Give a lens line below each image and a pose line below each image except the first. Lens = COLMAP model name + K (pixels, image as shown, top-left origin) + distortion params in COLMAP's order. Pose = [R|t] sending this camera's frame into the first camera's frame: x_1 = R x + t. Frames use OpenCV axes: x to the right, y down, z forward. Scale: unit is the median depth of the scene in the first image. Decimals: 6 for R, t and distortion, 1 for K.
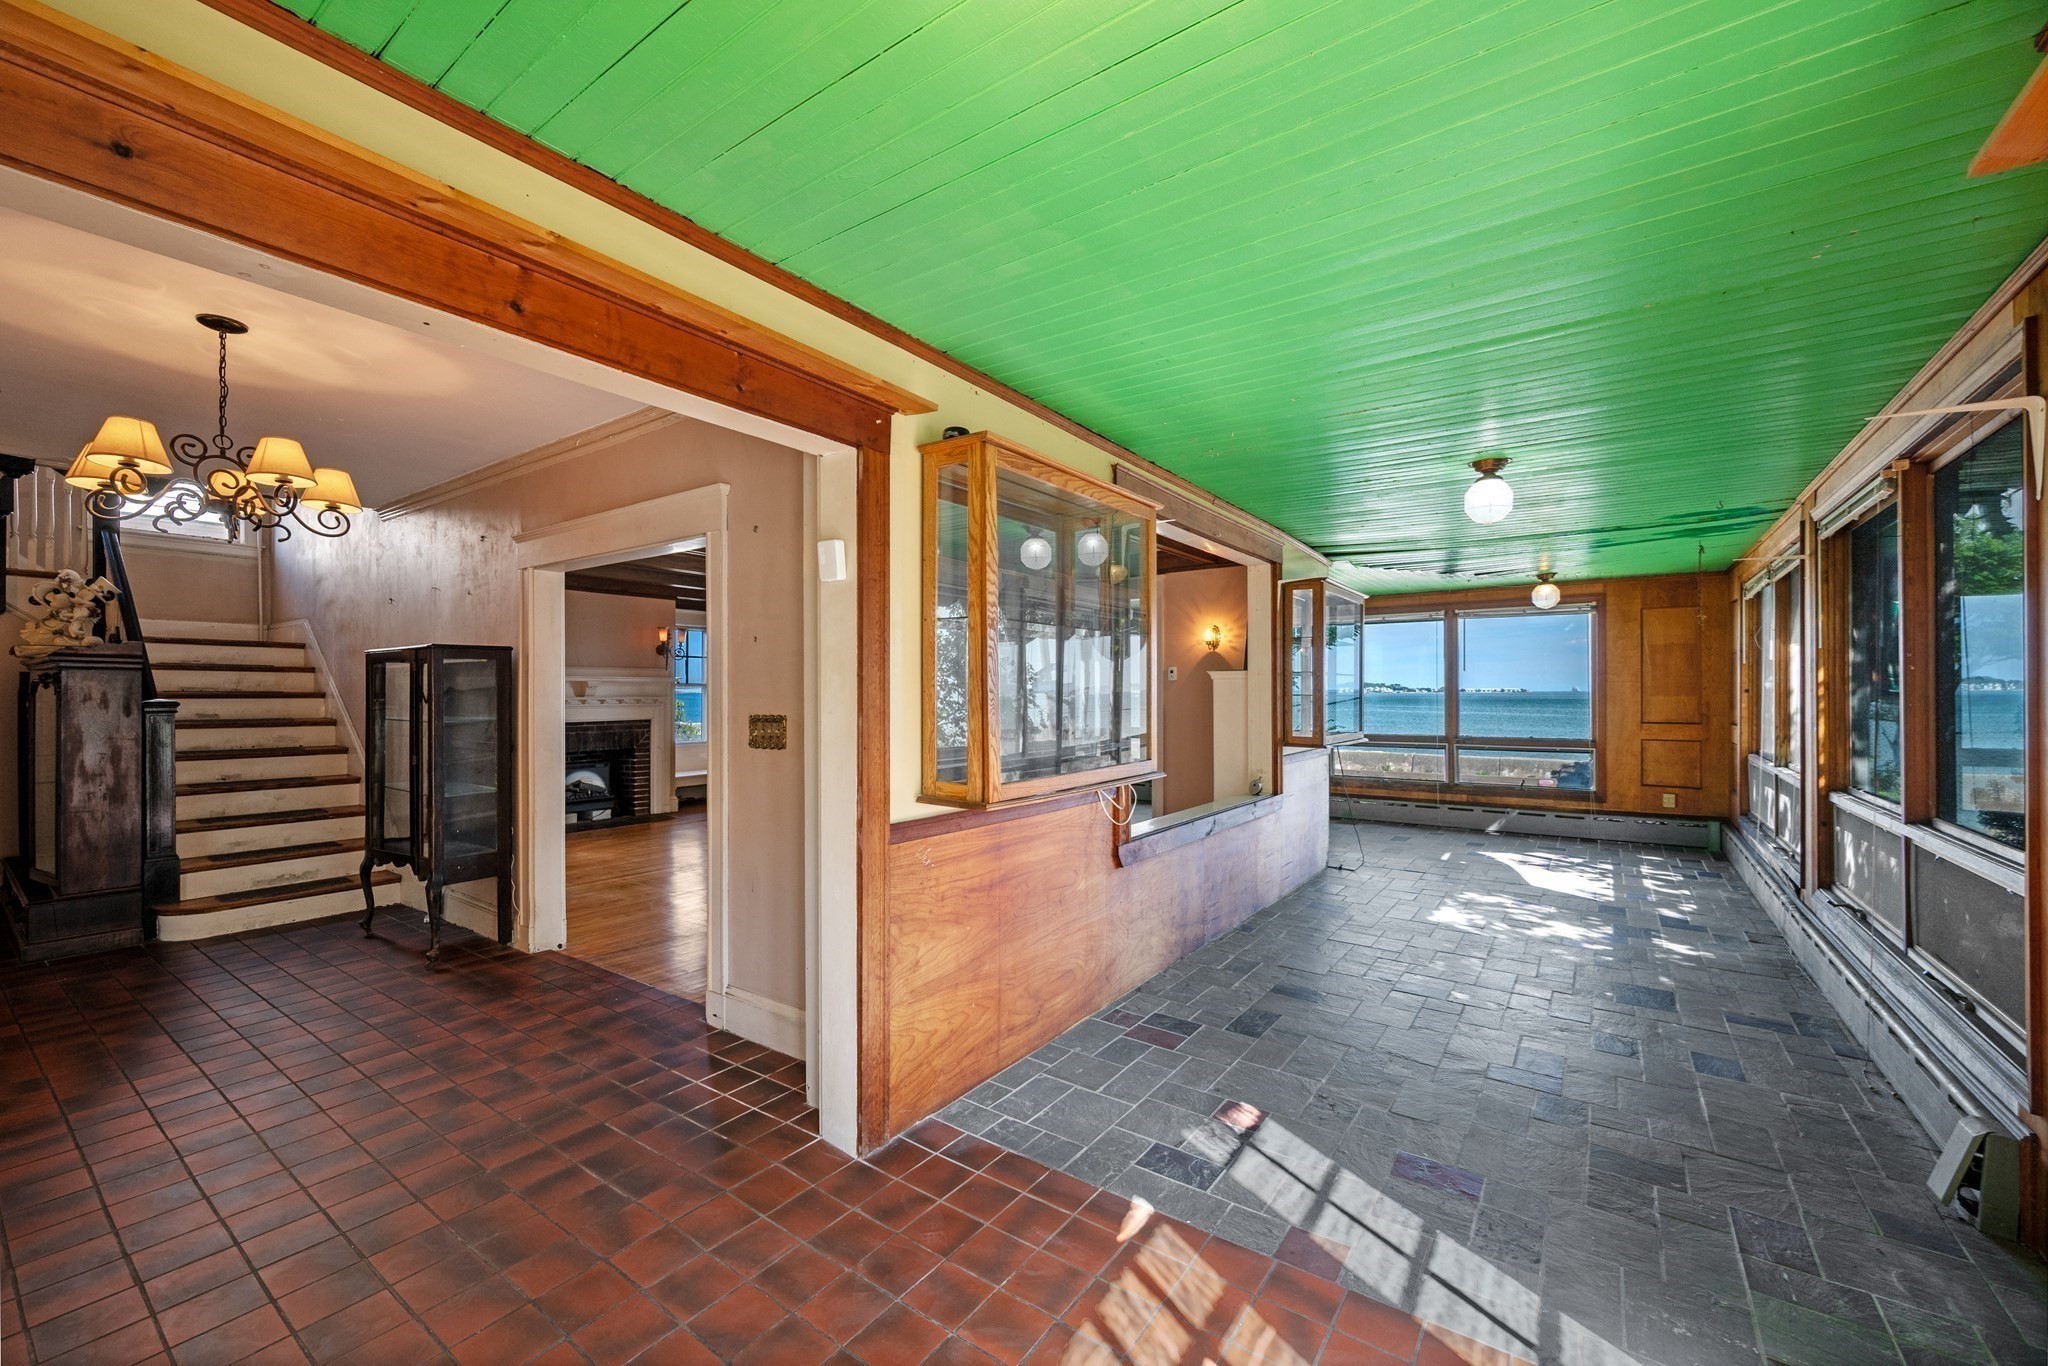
lens RADIAL K [[803.2, 0, 1025.1], [0, 803.2, 694.0], [0, 0, 1]] dist [0.000845, 0.000022]
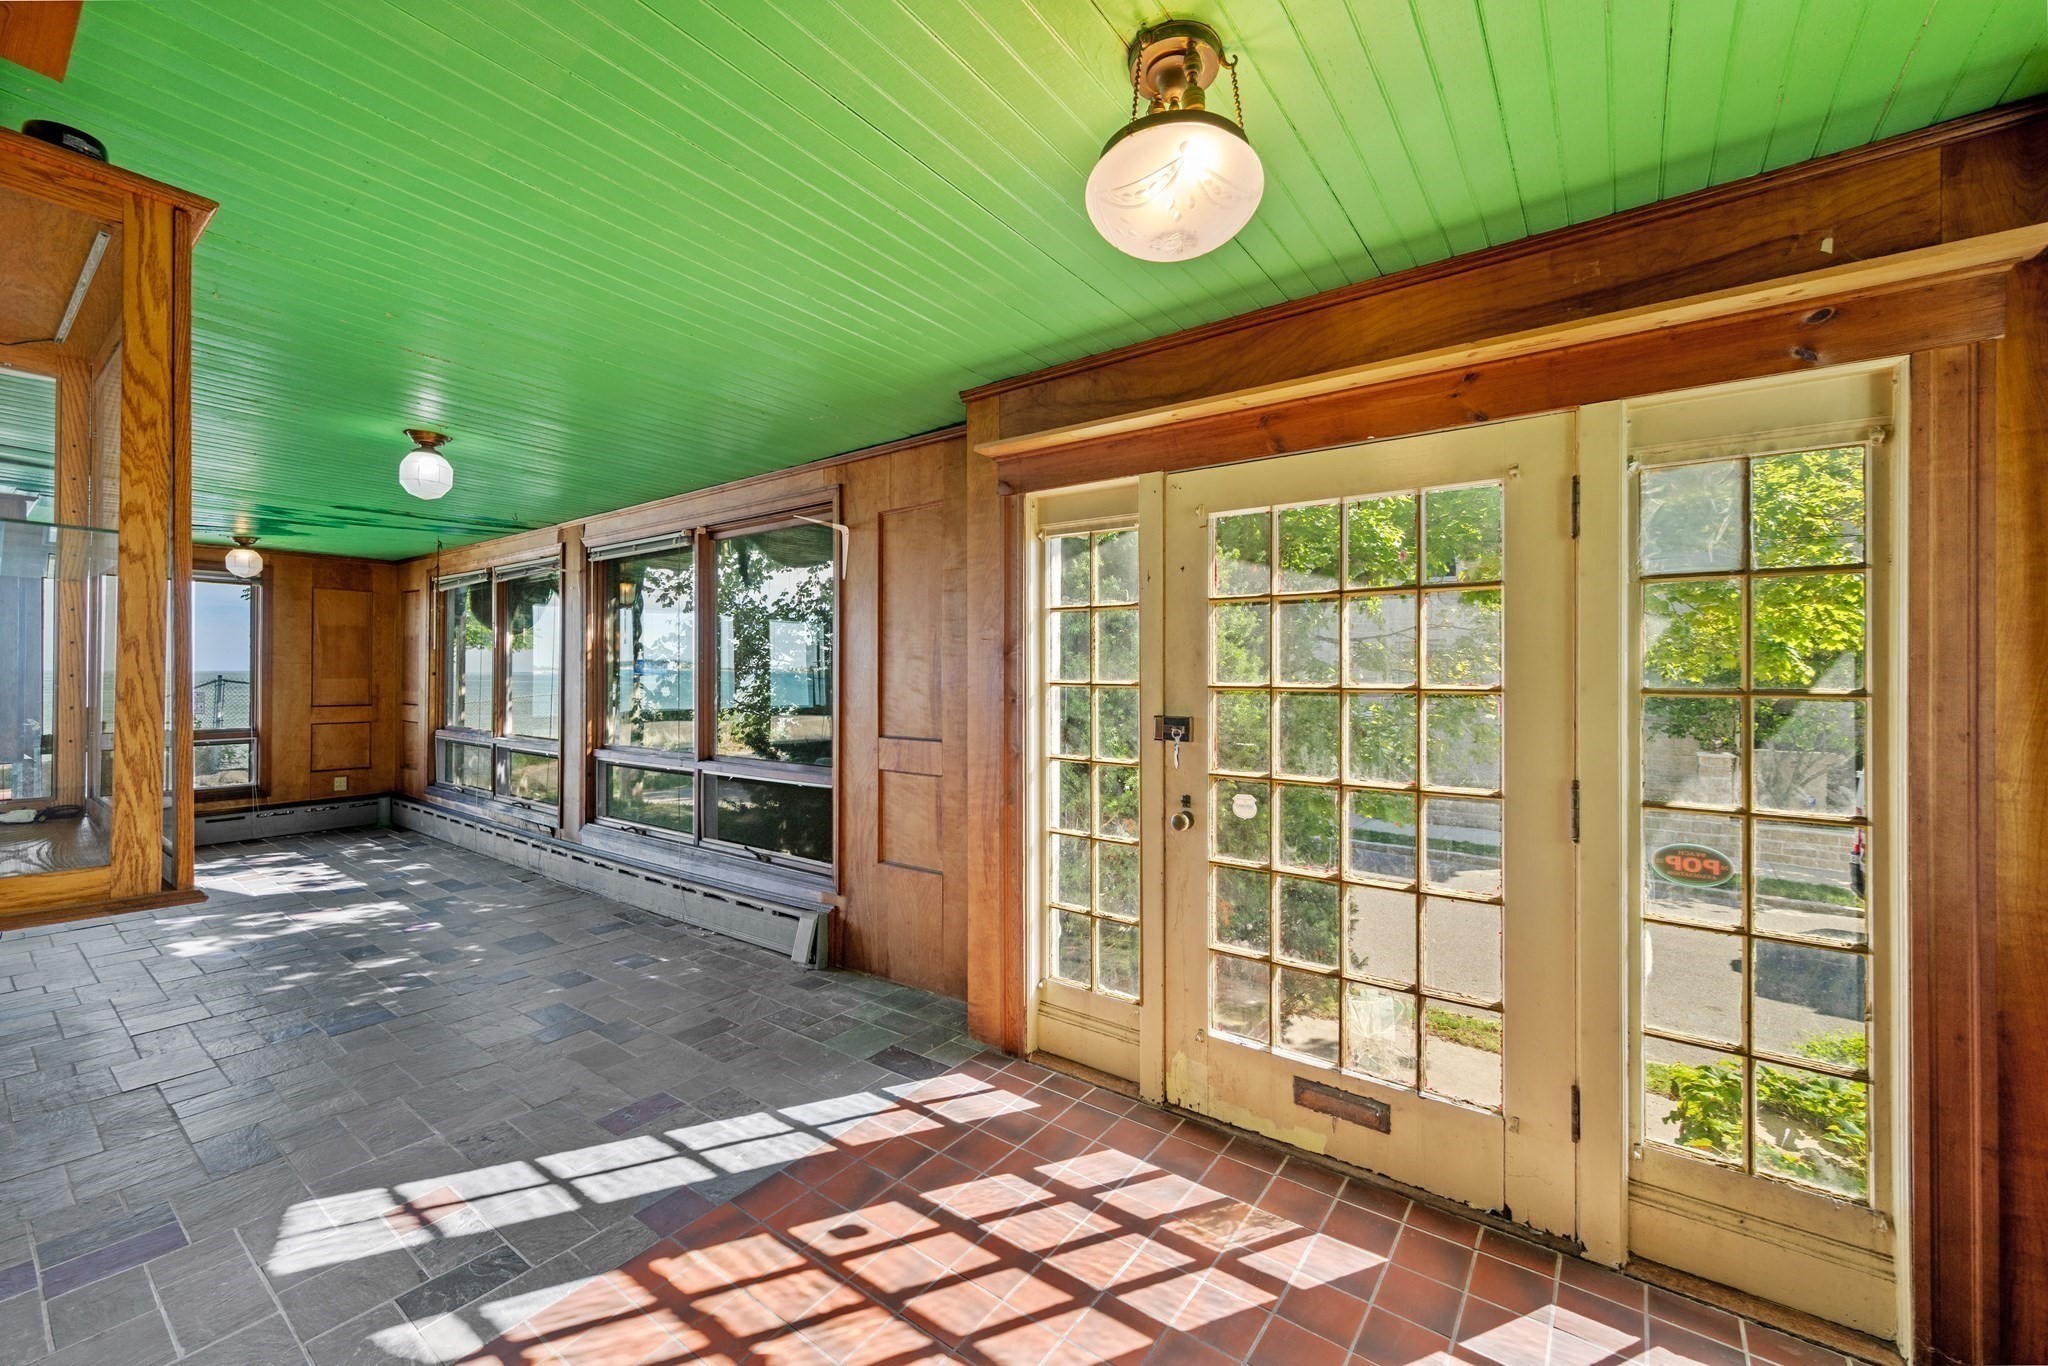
lens RADIAL K [[803.2, 0, 1027.0], [0, 803.2, 667.9], [0, 0, 1]] dist [0.000845, 0.000022]
pose [[0.019705, 0.009290, 0.999763, -0.177883], [-0.000869, 0.999957, -0.009275, -0.001981], [-0.999805, -0.000686, 0.019712, 0.132941]]
